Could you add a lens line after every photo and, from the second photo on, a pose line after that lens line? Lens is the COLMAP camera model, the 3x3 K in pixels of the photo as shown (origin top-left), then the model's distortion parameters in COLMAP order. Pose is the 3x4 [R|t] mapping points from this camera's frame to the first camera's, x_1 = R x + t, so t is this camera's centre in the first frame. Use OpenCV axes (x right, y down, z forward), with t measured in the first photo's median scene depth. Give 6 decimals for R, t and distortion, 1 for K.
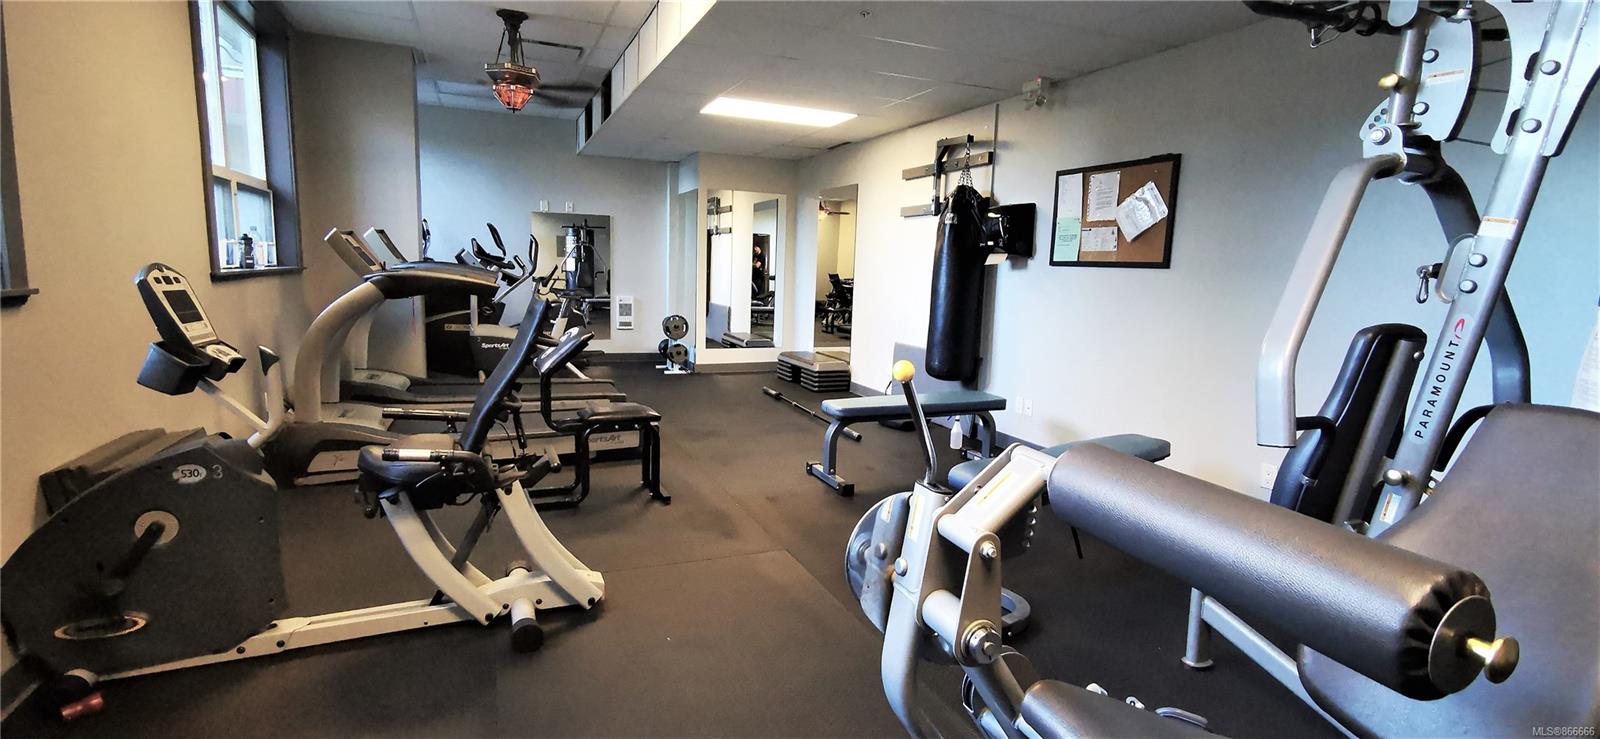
lens RADIAL K [[737.7, 0, 804.0], [0, 737.7, 370.8], [0, 0, 1]] dist [0.007692, -0.000015]
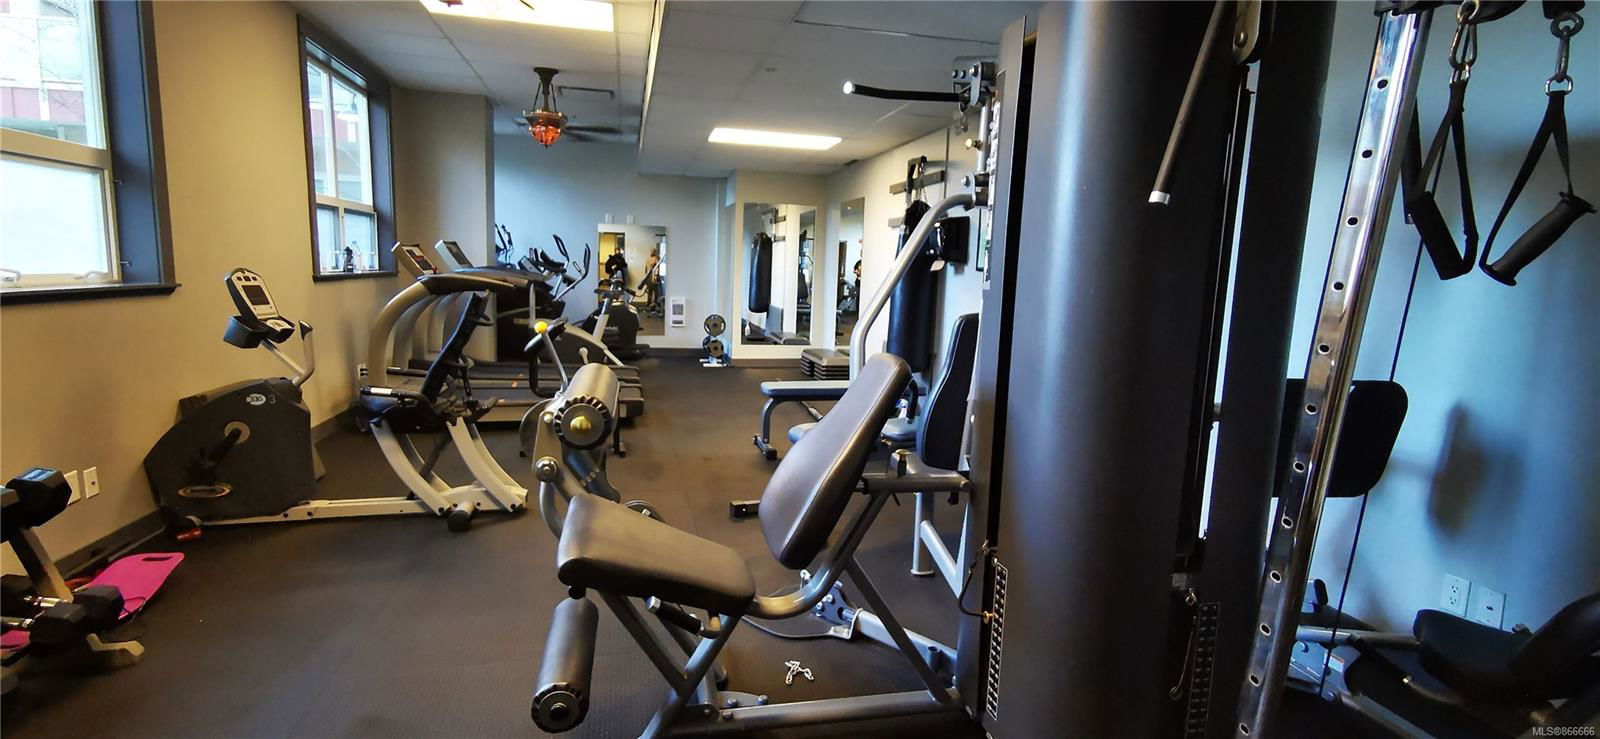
lens RADIAL K [[737.7, 0, 793.2], [0, 737.7, 372.4], [0, 0, 1]] dist [0.007692, -0.000015]
pose [[0.984545, 0.025985, -0.173196, 0.277226], [-0.026904, 0.999634, -0.002959, 0.025327], [0.173055, 0.007573, 0.984883, -0.176798]]
